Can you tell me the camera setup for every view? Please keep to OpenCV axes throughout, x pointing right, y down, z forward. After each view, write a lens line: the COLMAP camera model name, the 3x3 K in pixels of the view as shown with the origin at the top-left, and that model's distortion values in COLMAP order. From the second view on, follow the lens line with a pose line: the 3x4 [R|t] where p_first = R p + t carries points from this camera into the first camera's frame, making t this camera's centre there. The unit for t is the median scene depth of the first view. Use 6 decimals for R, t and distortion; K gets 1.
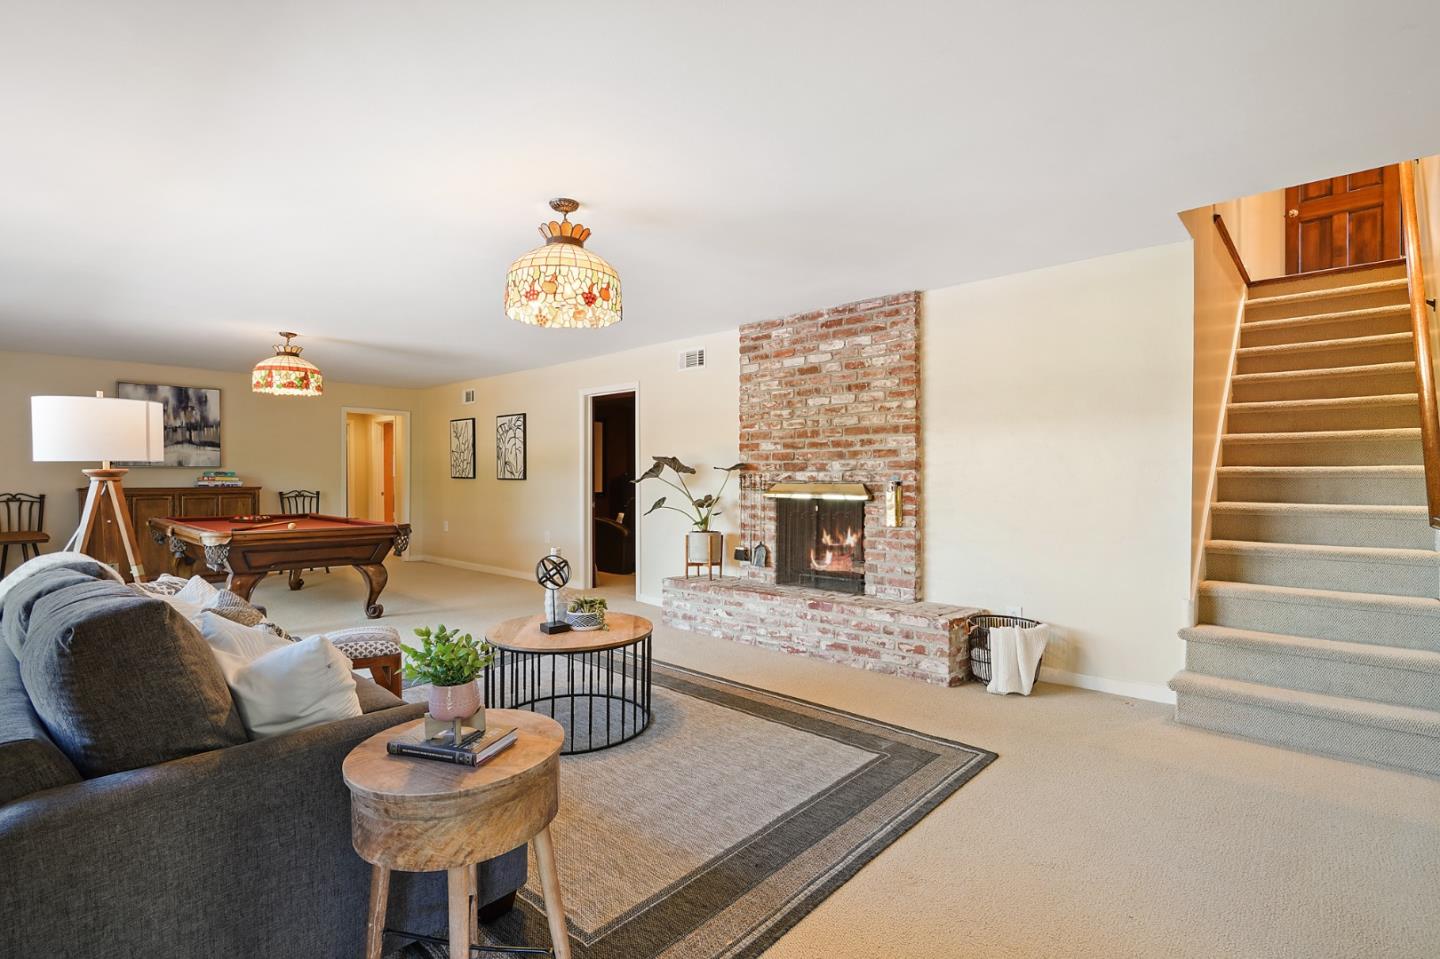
lens RADIAL K [[678.7, 0, 713.7], [0, 678.7, 484.7], [0, 0, 1]] dist [0.000731, 0.000080]
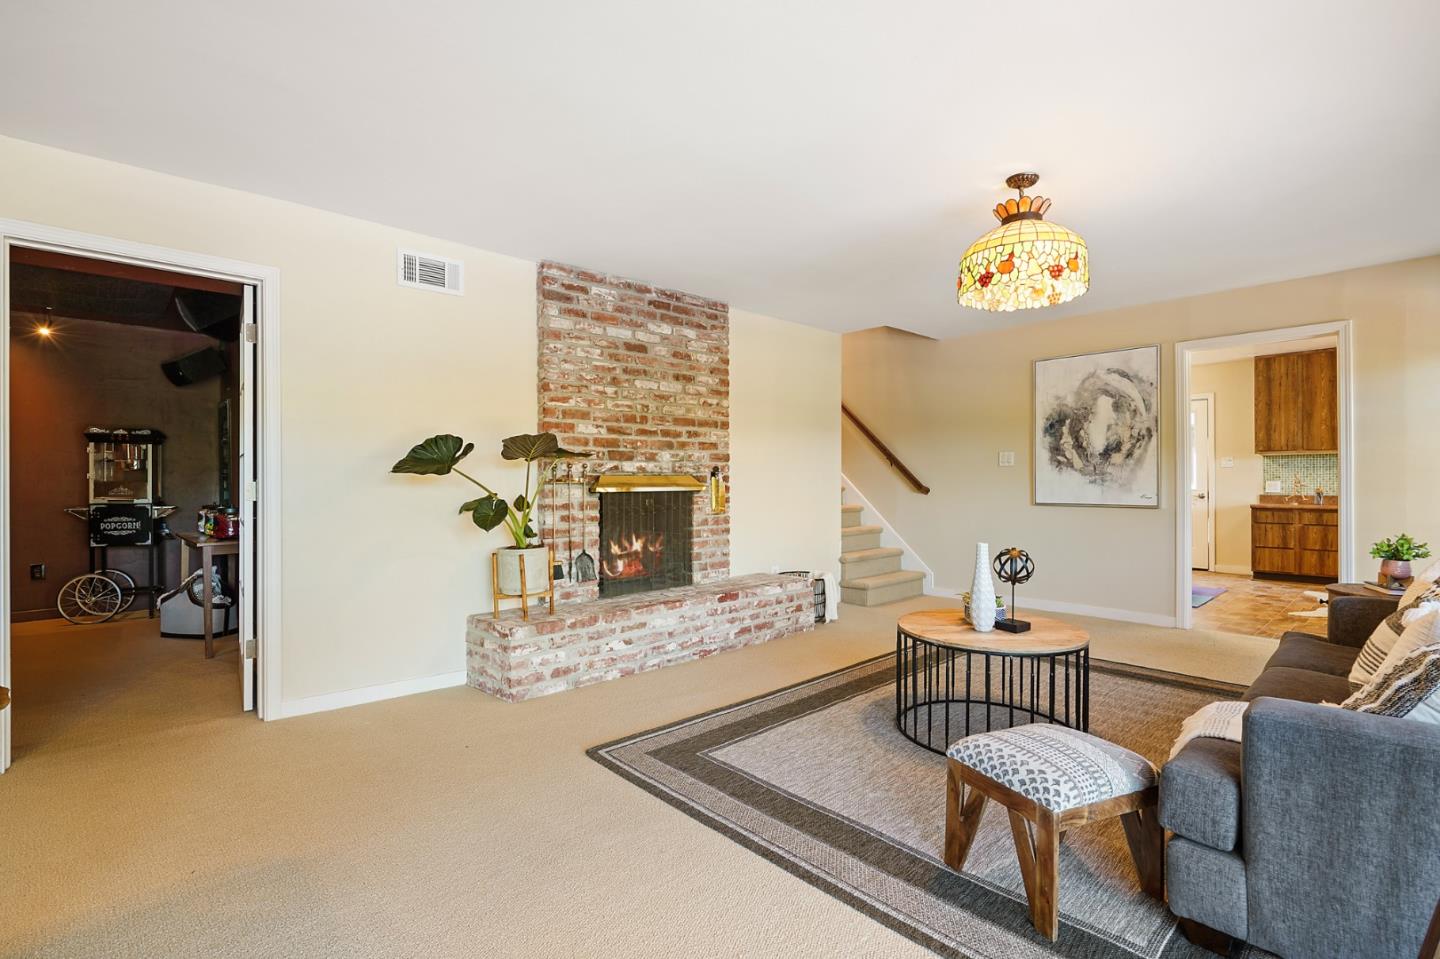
lens RADIAL K [[678.7, 0, 713.7], [0, 678.7, 484.7], [0, 0, 1]] dist [0.000731, 0.000080]
pose [[0.072999, -0.007468, 0.997304, -0.747210], [0.016796, 0.999839, 0.006258, 0.007035], [-0.997191, 0.016294, 0.073113, 0.846857]]
